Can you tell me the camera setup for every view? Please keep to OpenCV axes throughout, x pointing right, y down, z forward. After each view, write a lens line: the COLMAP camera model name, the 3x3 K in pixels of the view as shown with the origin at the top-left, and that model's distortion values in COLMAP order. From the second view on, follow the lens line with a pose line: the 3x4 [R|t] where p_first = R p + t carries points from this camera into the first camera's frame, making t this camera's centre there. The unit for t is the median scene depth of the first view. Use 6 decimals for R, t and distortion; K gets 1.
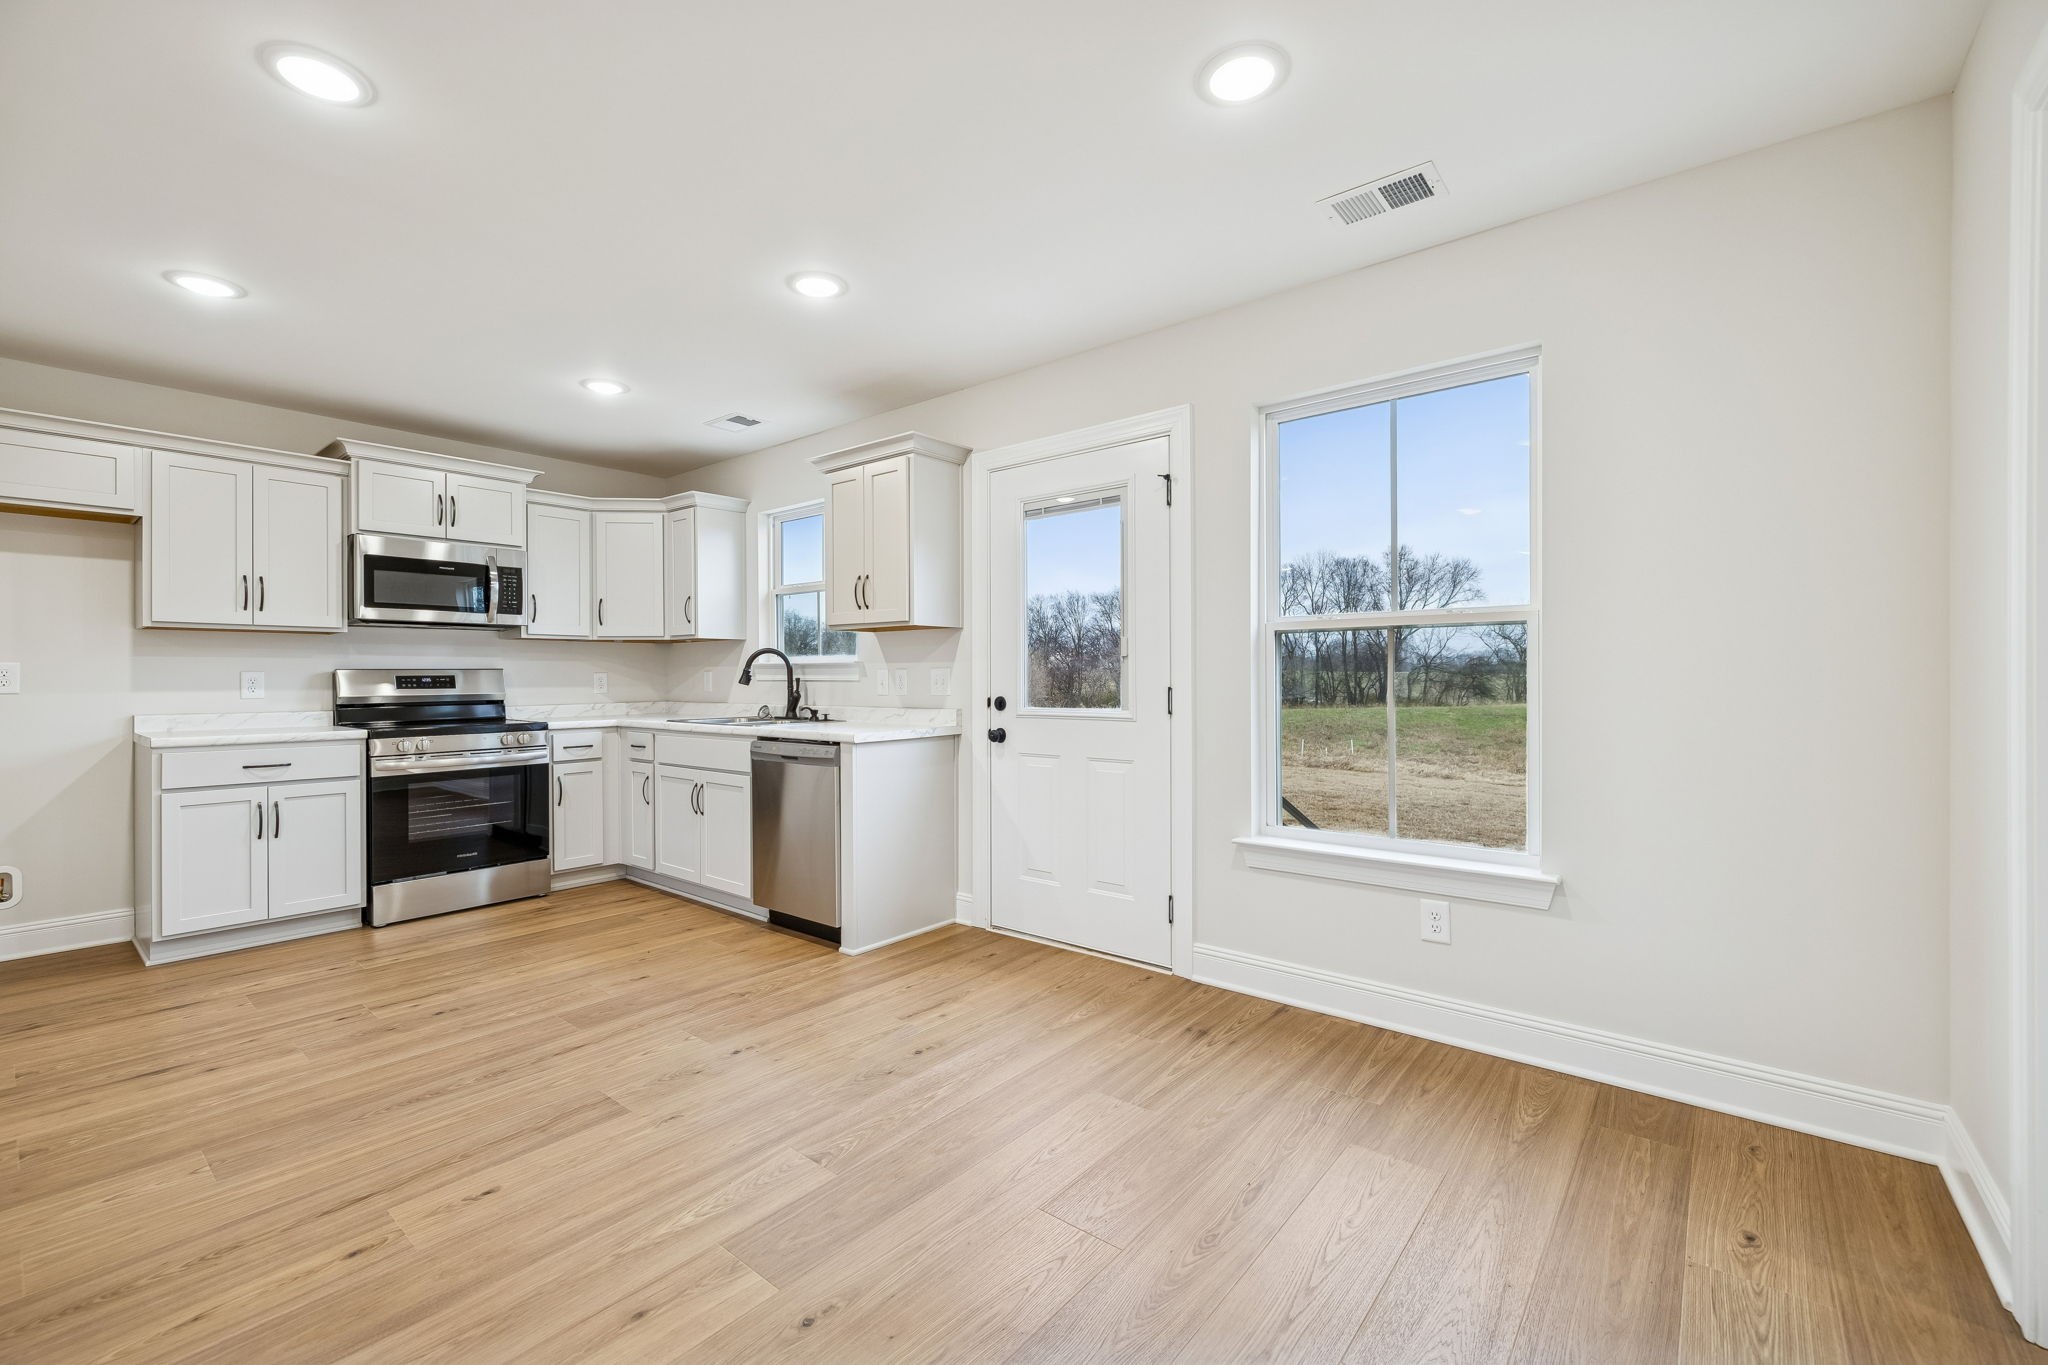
lens RADIAL K [[827.5, 0, 993.1], [0, 827.5, 676.3], [0, 0, 1]] dist [-0.006002, 0.001864]
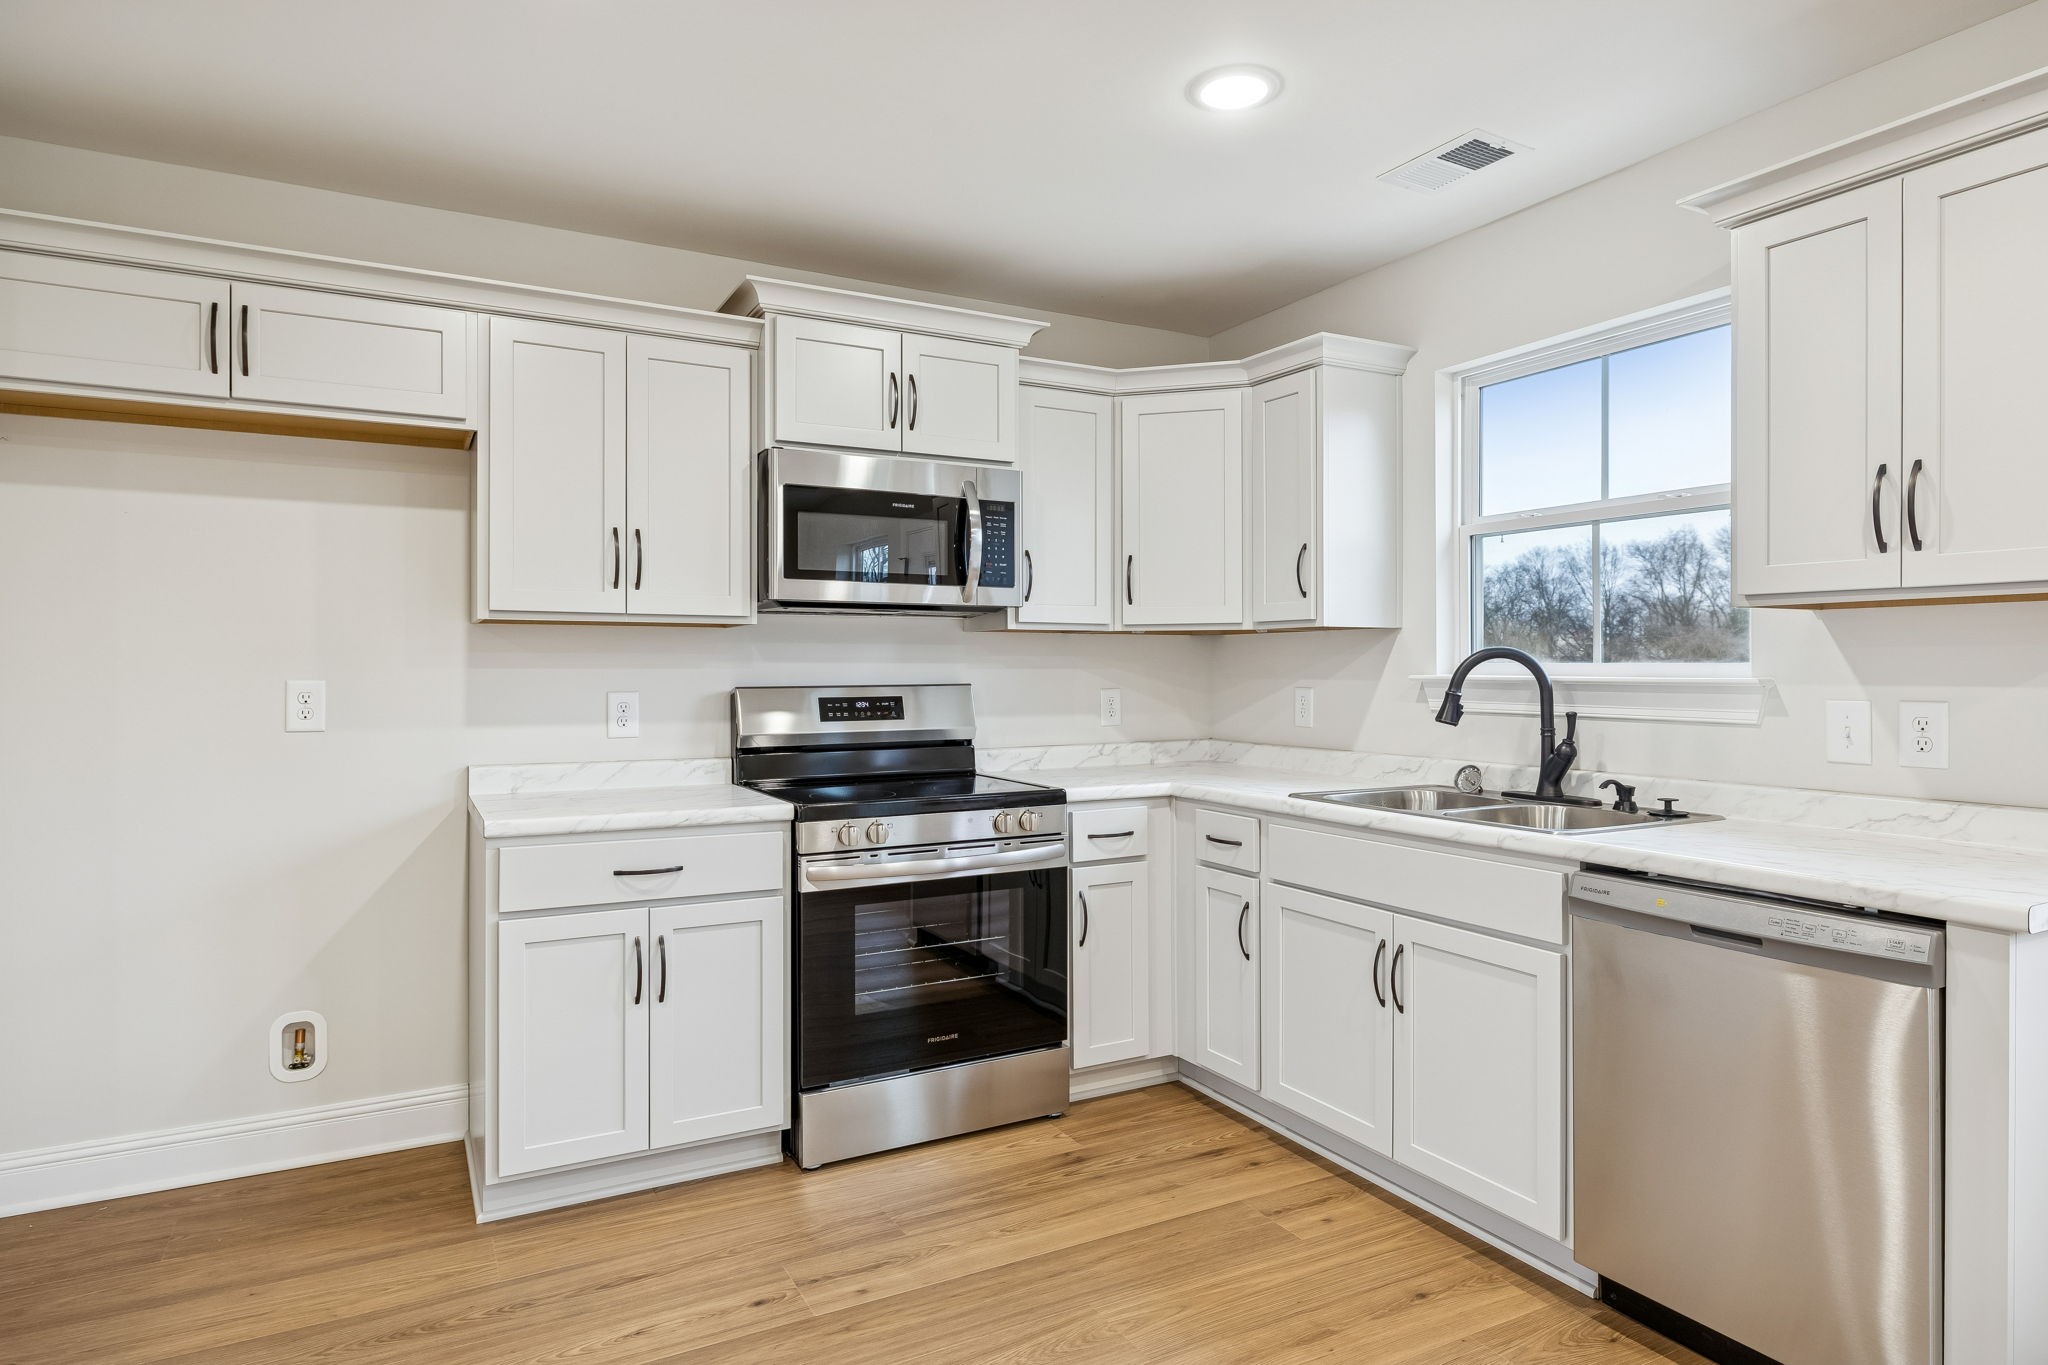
lens RADIAL K [[1160.1, 0, 1014.7], [0, 1160.1, 669.9], [0, 0, 1]] dist [0.005649, 0.000683]
pose [[0.925778, 0.004657, -0.378039, -0.313659], [-0.004338, 0.999989, 0.001695, -0.023866], [0.378043, 0.000071, 0.925788, 0.325114]]
